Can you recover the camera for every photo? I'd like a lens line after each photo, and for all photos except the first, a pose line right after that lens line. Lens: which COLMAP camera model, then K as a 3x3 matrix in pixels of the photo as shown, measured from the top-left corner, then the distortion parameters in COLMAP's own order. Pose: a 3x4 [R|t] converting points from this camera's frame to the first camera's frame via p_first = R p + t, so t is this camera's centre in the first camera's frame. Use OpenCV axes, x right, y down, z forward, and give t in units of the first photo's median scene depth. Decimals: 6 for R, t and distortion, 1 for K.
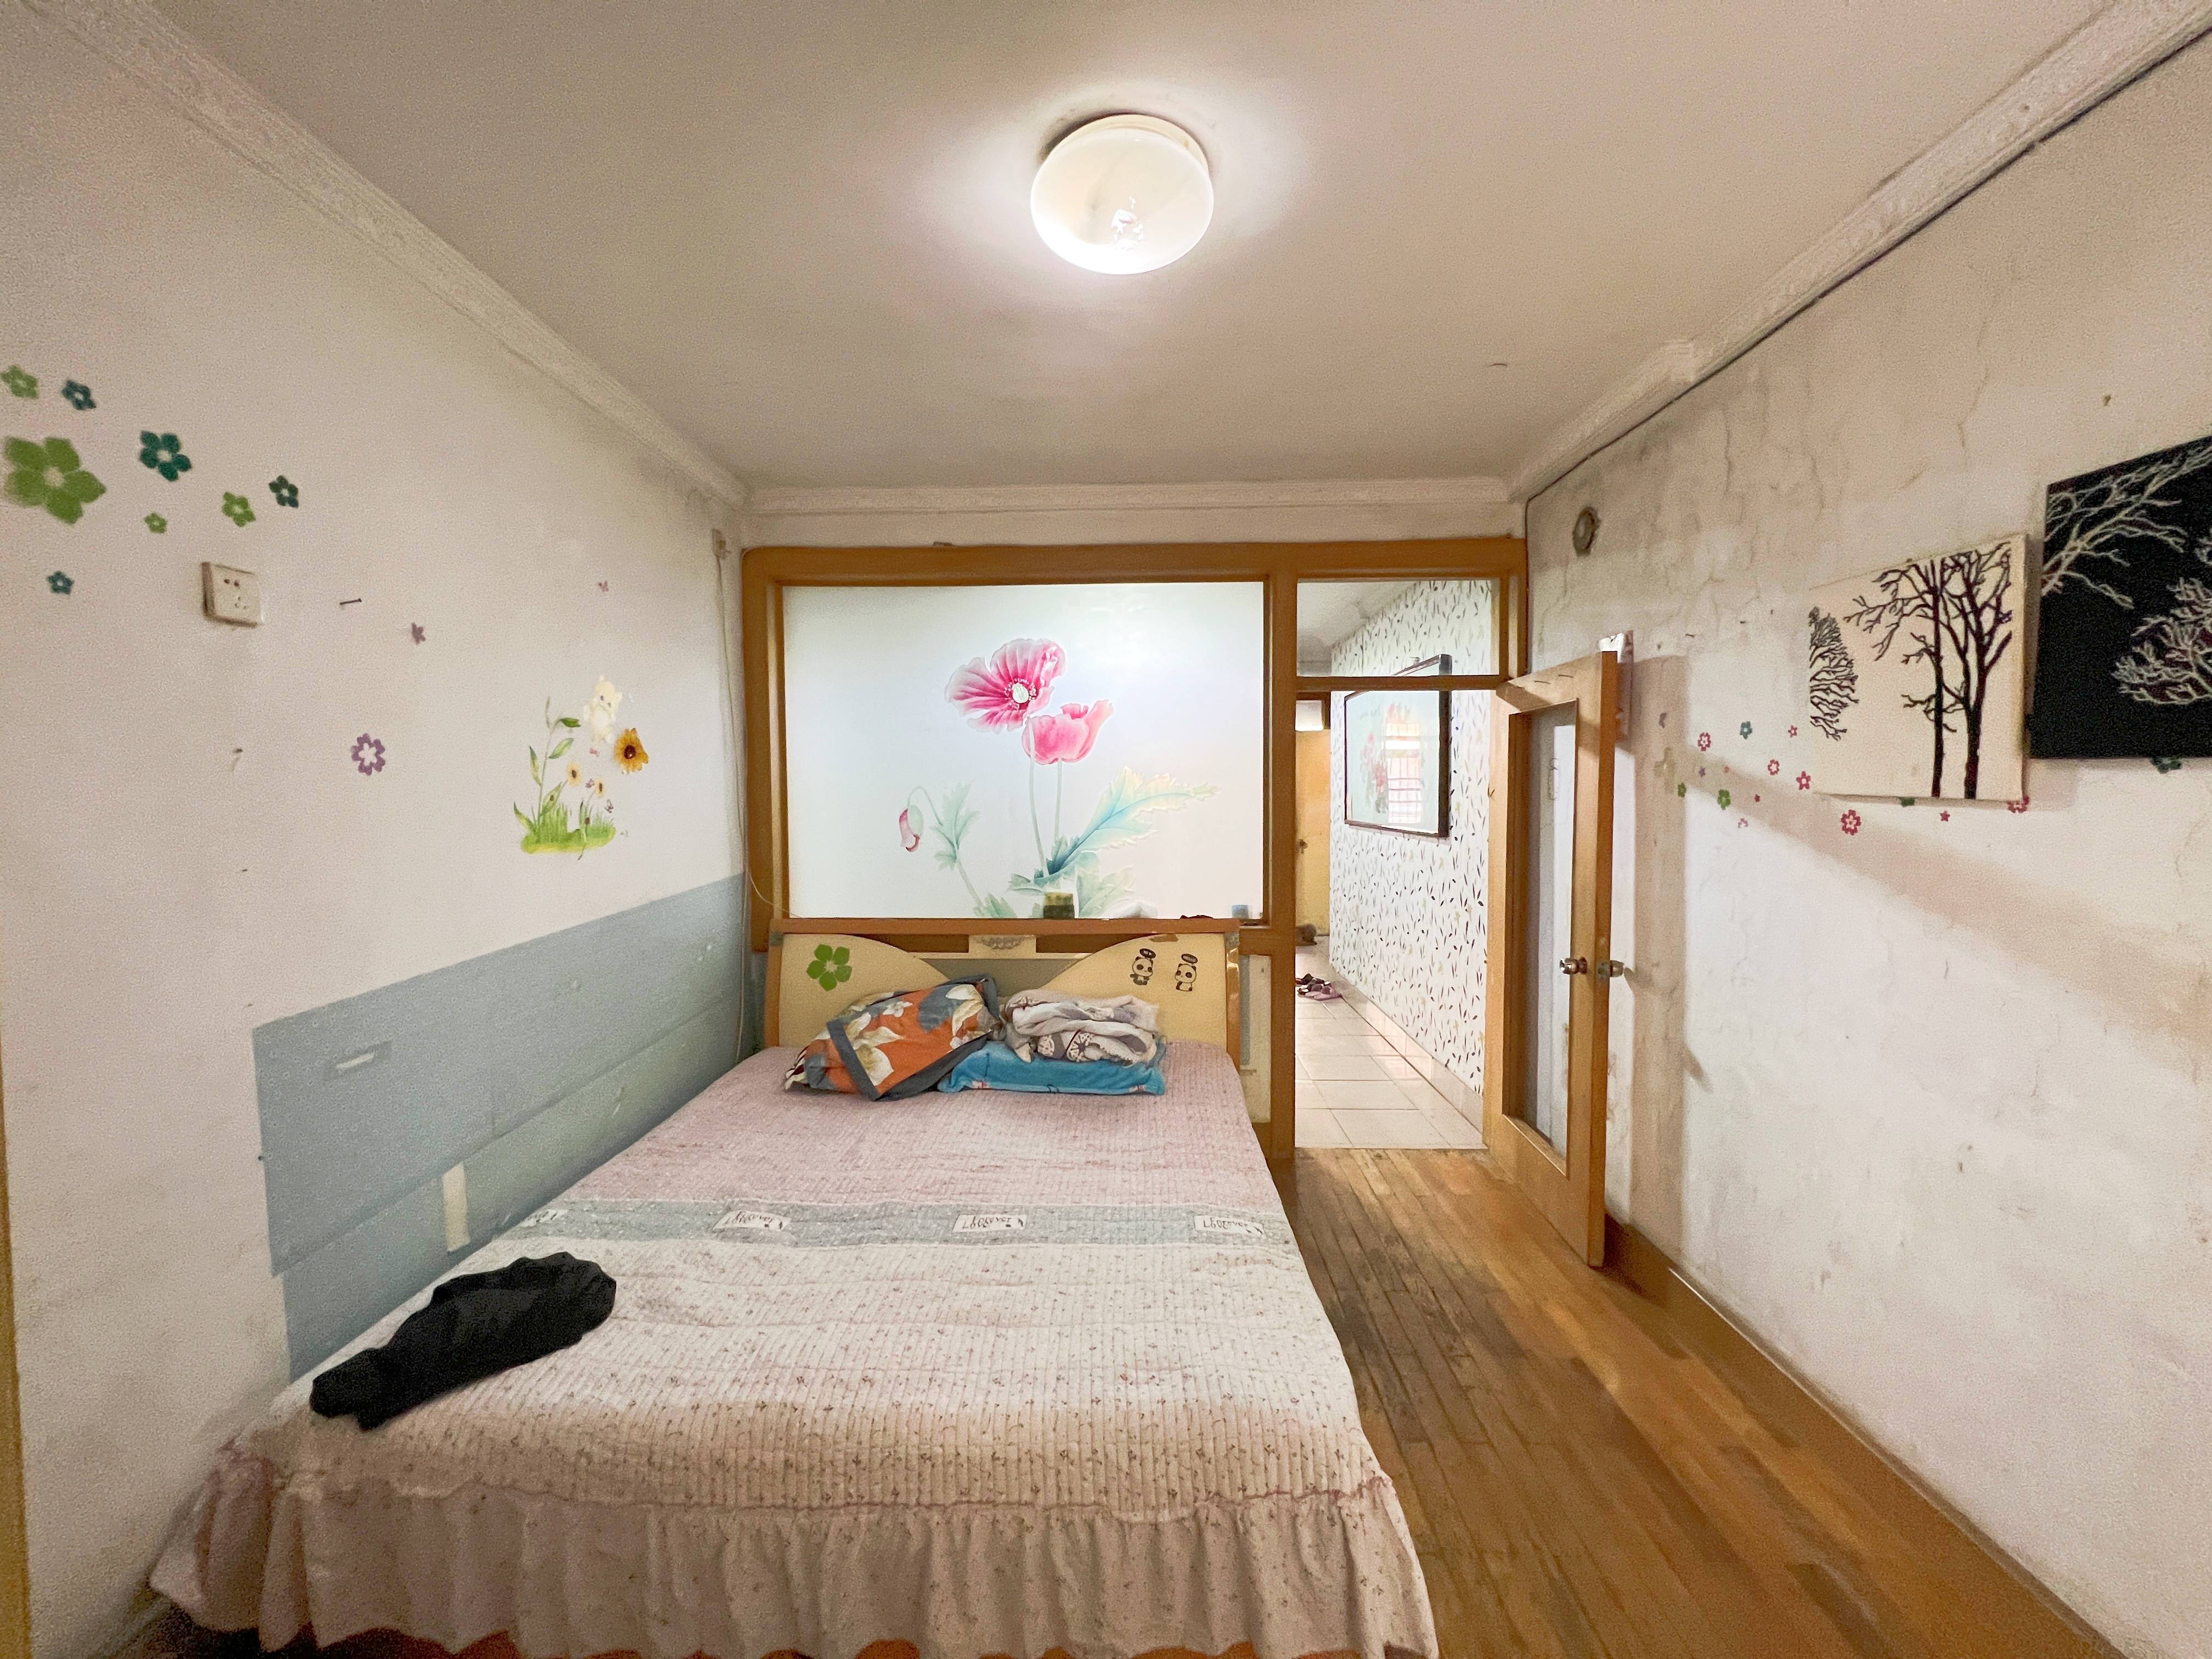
lens RADIAL K [[881.8, 0, 1106.5], [0, 881.8, 824.1], [0, 0, 1]] dist [-0.001136, 0.000707]
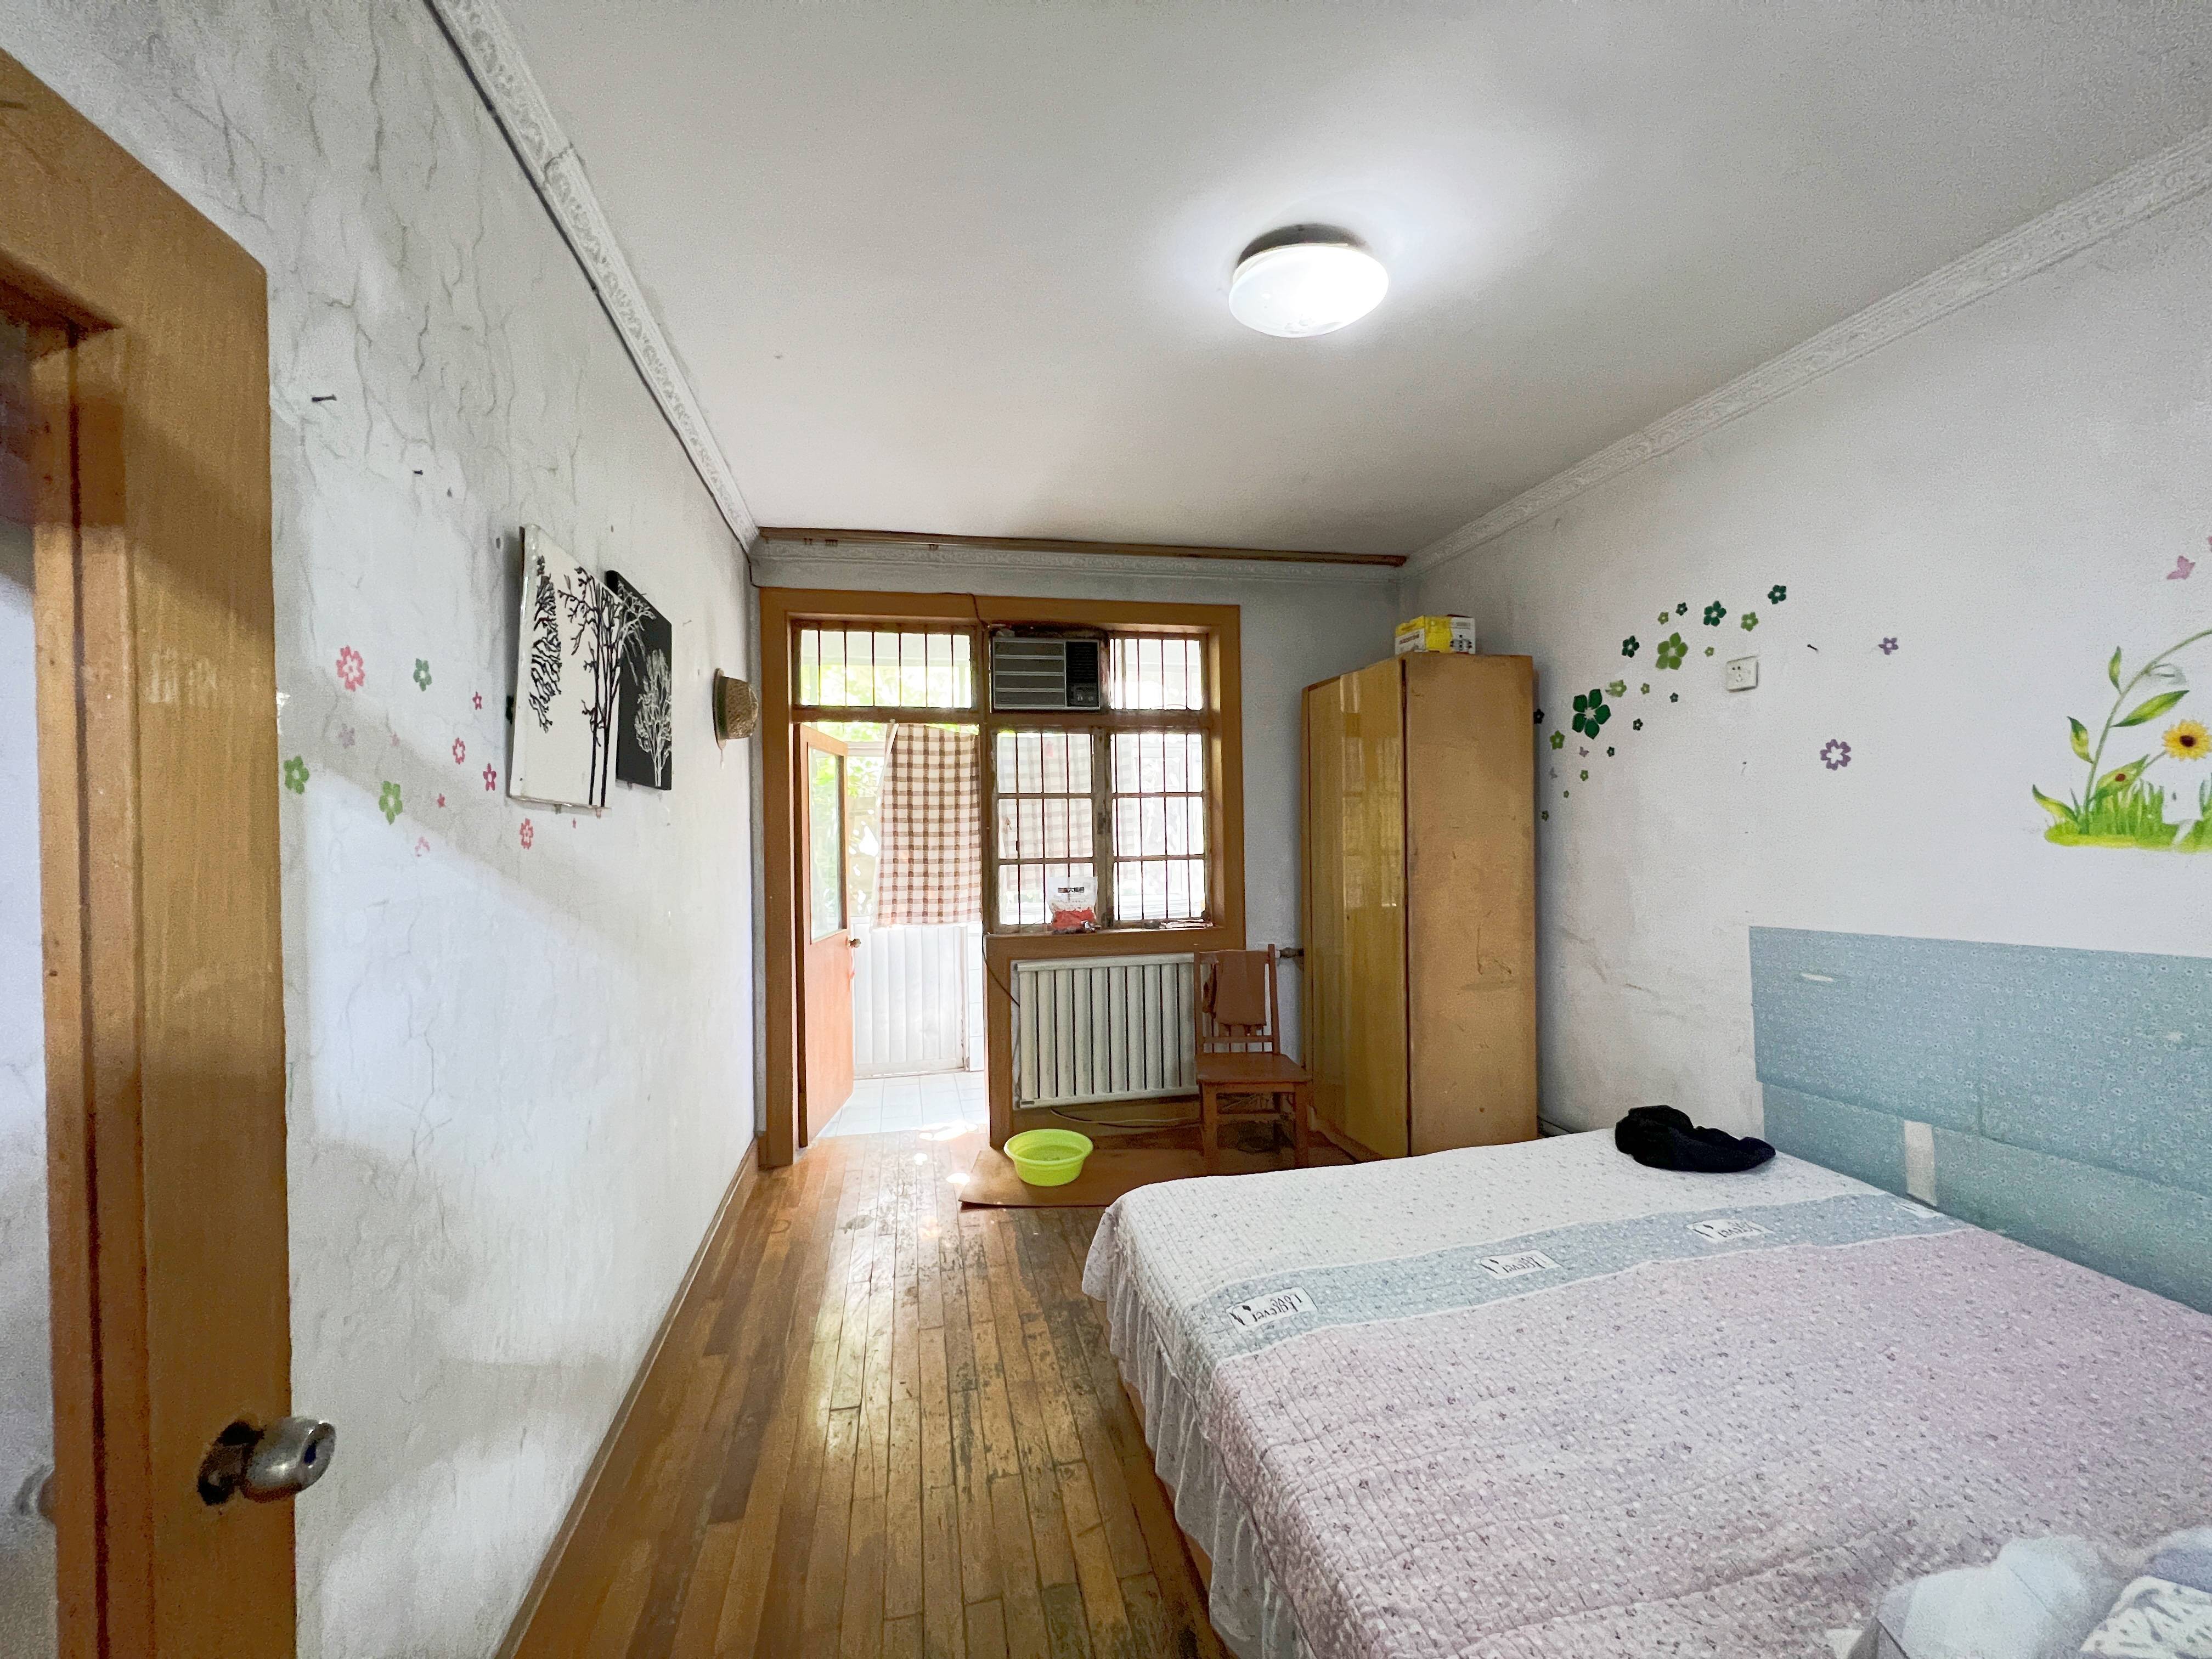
lens RADIAL K [[881.8, 0, 1106.5], [0, 881.8, 824.1], [0, 0, 1]] dist [-0.001136, 0.000707]
pose [[-0.968682, 0.020660, -0.247444, 0.555967], [0.011343, 0.999174, 0.039019, -0.038293], [0.248046, 0.034990, -0.968116, 2.003126]]
